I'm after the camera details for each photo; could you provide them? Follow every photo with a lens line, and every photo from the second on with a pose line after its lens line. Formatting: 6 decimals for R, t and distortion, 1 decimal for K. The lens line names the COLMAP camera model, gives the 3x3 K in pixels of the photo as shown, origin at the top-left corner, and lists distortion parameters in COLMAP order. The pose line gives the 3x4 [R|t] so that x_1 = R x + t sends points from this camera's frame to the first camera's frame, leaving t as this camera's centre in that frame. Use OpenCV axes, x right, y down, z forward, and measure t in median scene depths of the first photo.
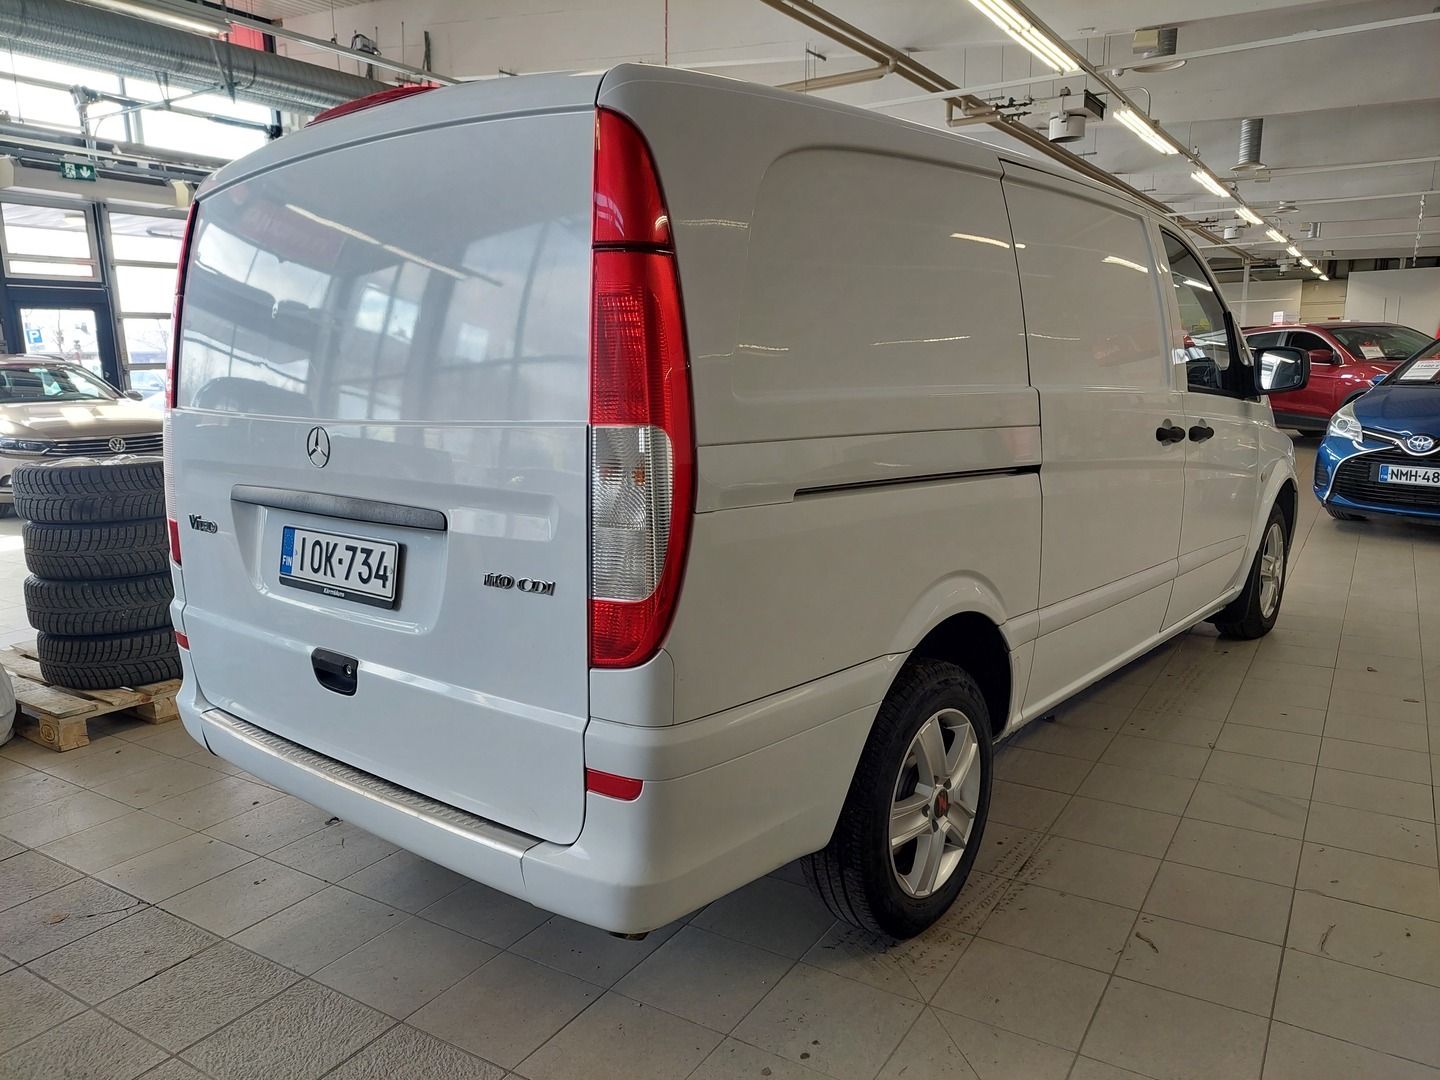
lens RADIAL K [[1064.7, 0, 720.0], [0, 1064.7, 540.0], [0, 0, 1]] dist [-0.003817, -0.006303]
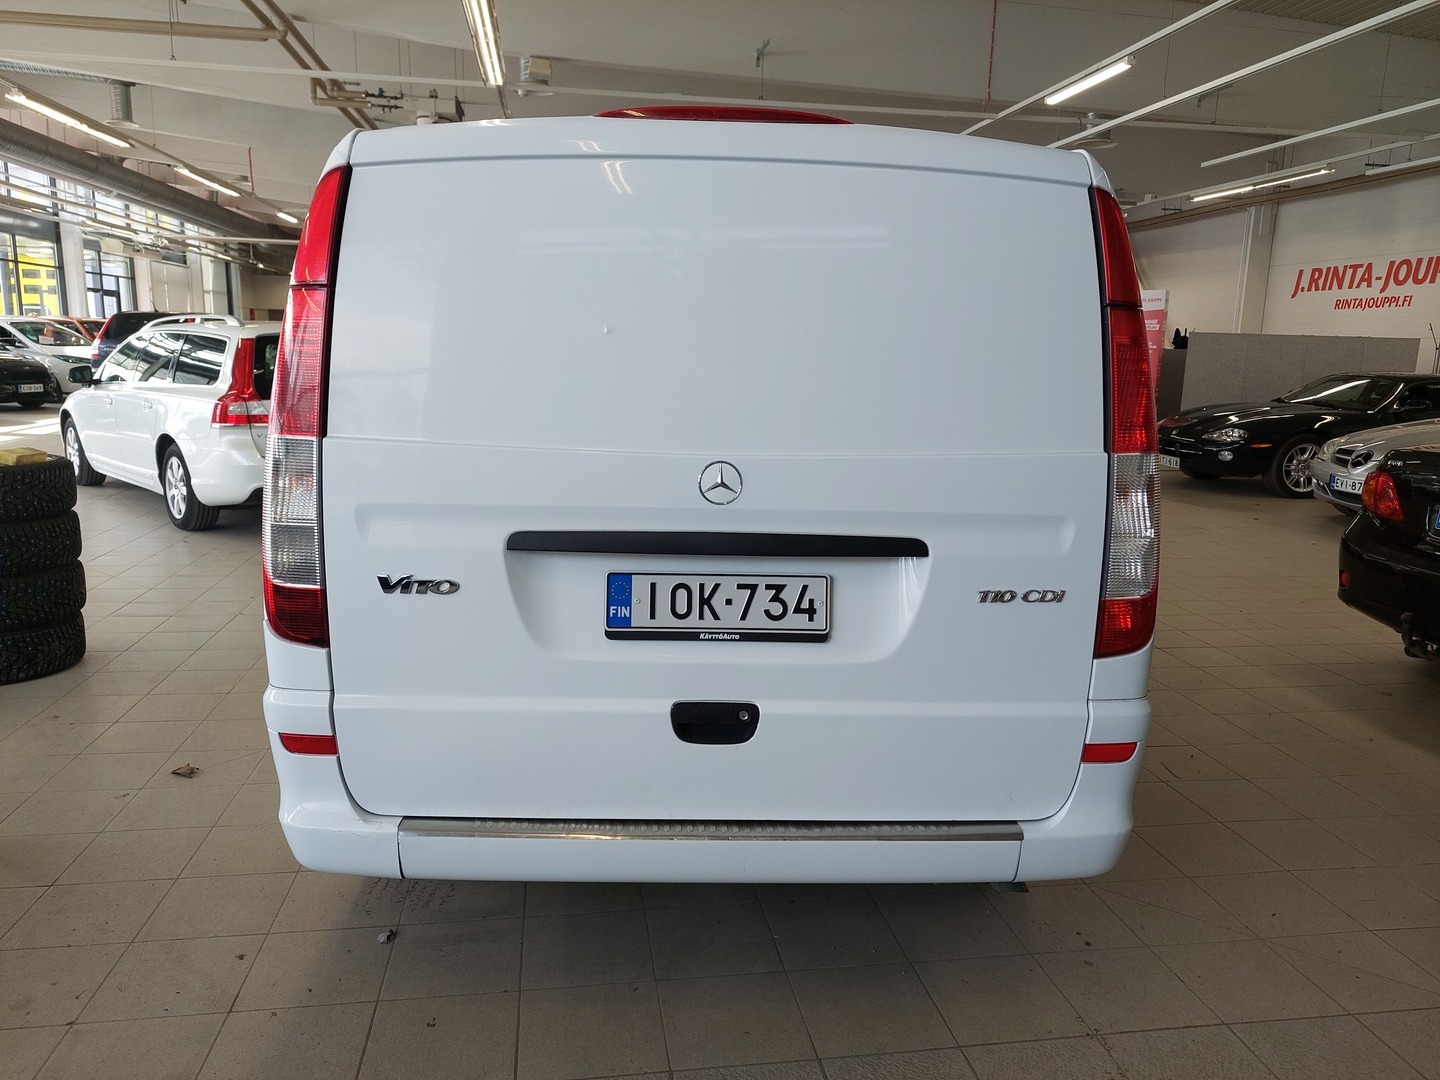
lens RADIAL K [[1017.1, 0, 719.7], [0, 1017.1, 508.2], [0, 0, 1]] dist [0.072607, -0.004336]
pose [[0.761148, -0.072547, 0.644508, -0.938016], [0.076743, 0.996817, 0.021572, -0.082802], [-0.644022, 0.033042, 0.764293, 0.311419]]
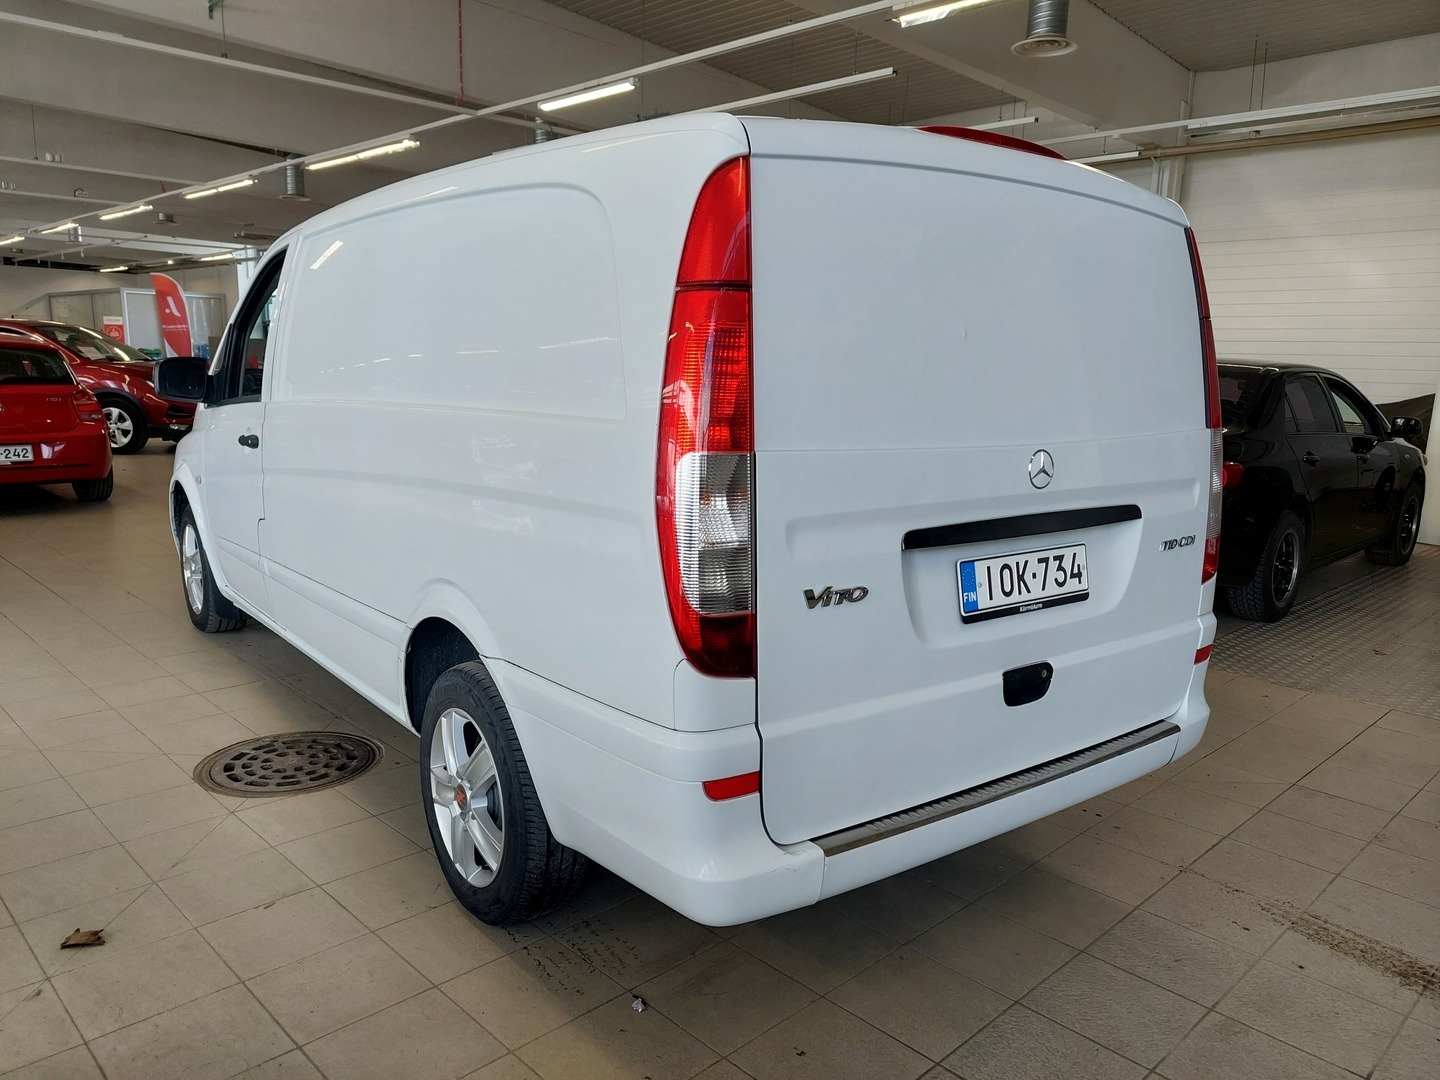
lens RADIAL K [[1064.7, 0, 720.0], [0, 1064.7, 540.0], [0, 0, 1]] dist [-0.003817, -0.006303]
pose [[0.244041, -0.144149, 0.958992, -1.439399], [0.138611, 0.983922, 0.112623, -0.176677], [-0.959808, 0.105442, 0.260099, 1.019461]]
